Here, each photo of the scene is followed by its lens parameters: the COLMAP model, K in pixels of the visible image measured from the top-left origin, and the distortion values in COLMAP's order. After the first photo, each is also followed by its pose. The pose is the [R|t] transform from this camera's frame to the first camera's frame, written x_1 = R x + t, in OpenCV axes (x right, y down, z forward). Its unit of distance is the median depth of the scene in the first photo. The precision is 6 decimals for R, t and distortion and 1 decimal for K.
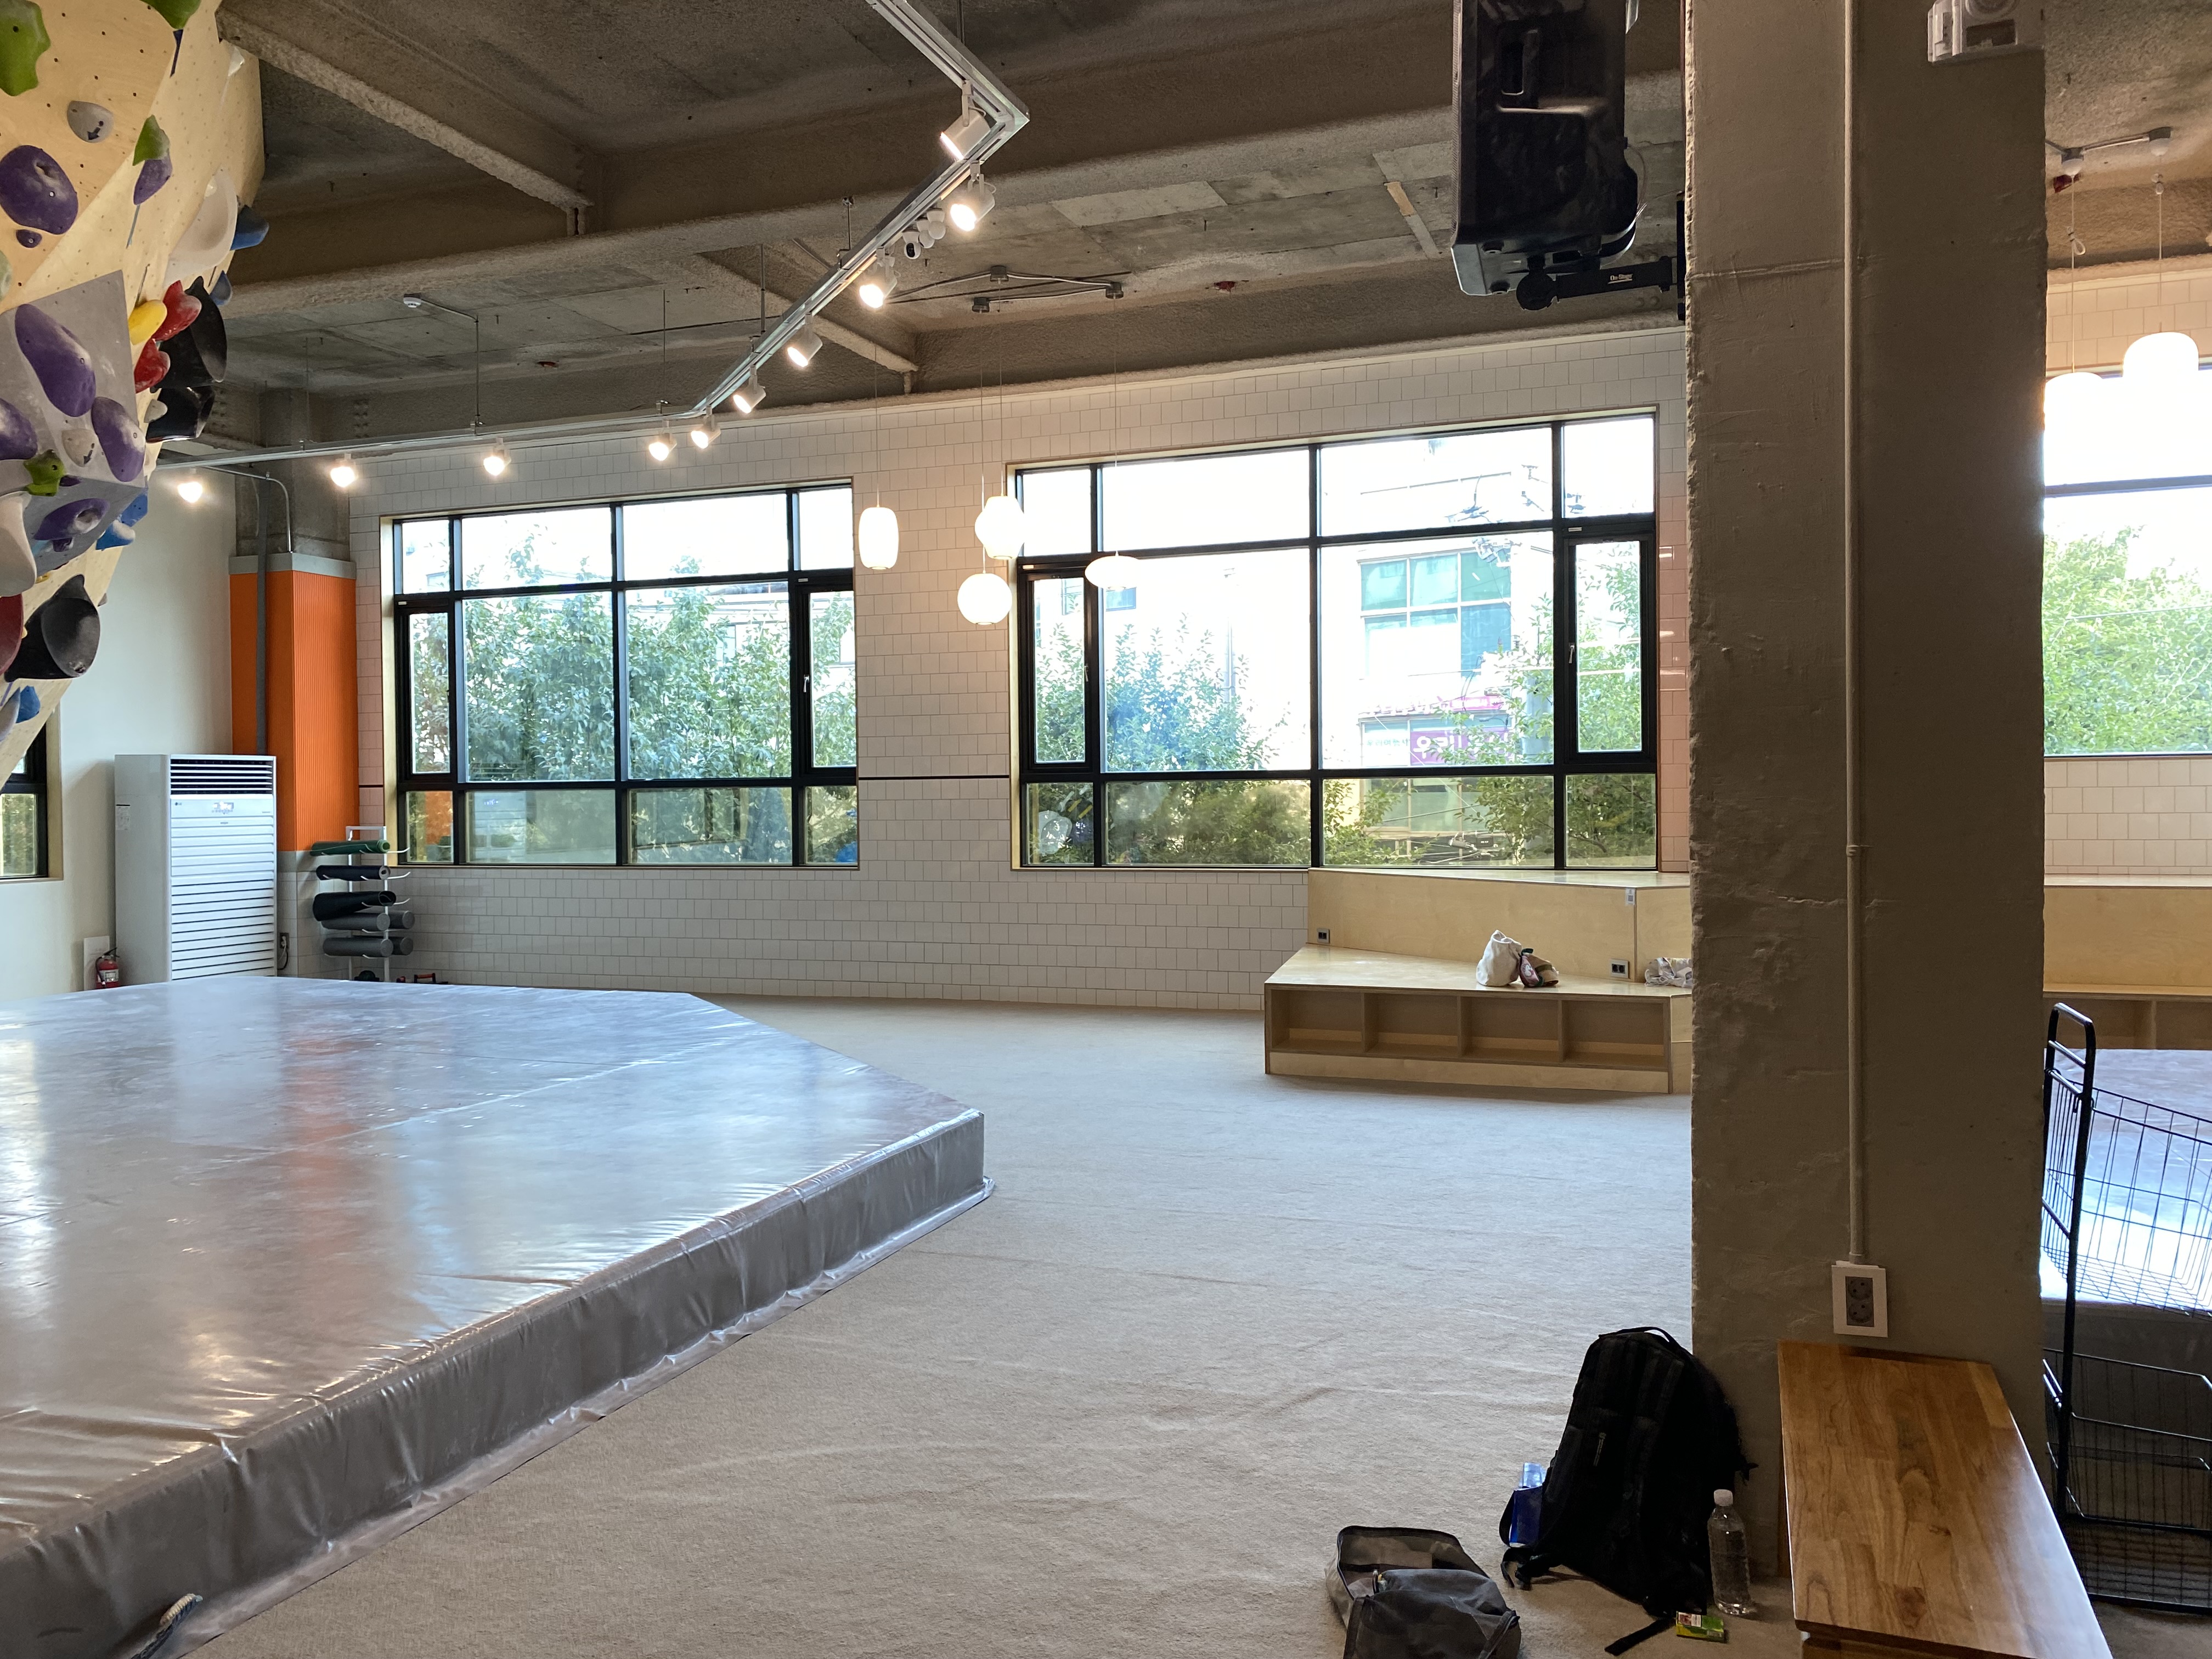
lens RADIAL K [[1669.4, 0, 1106.0], [0, 1669.4, 829.5], [0, 0, 1]] dist [-0.002800, -0.002504]
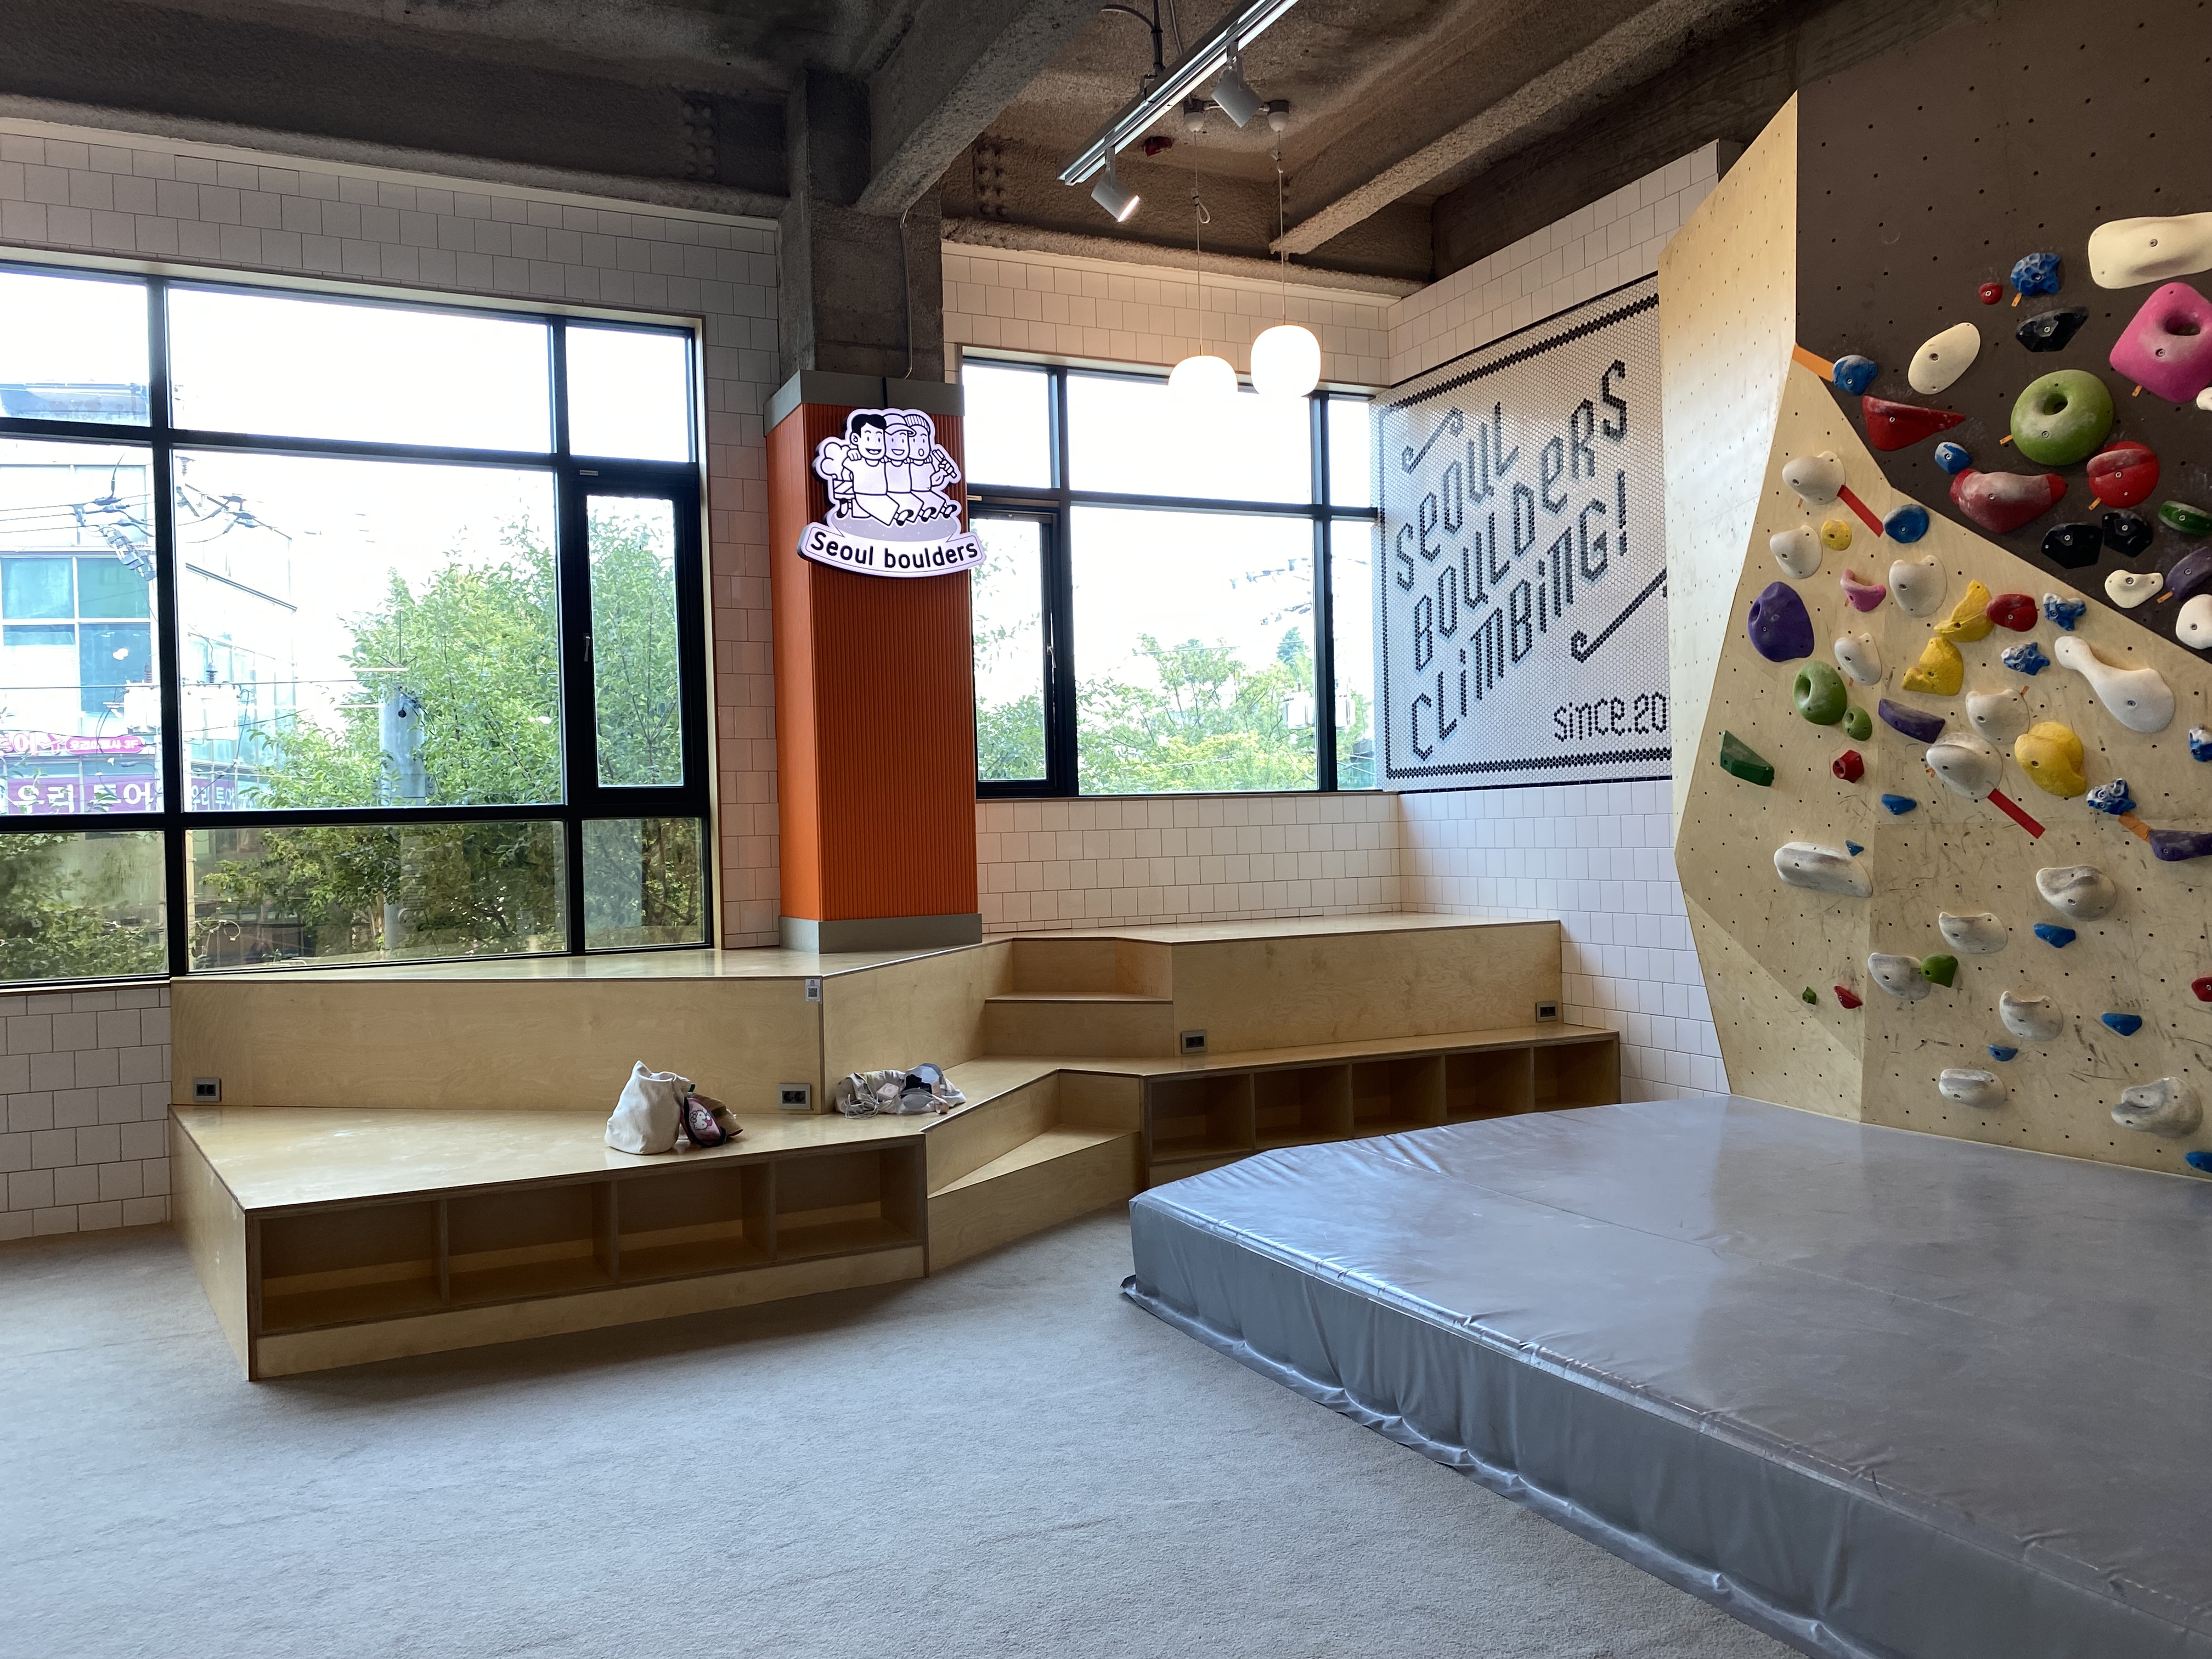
lens RADIAL K [[1669.4, 0, 1106.0], [0, 1669.4, 829.5], [0, 0, 1]] dist [-0.002800, -0.002504]
pose [[0.689854, -0.004272, 0.723936, -0.080333], [0.031904, 0.999190, -0.024506, -0.004553], [-0.723245, 0.040002, 0.689432, 0.358647]]
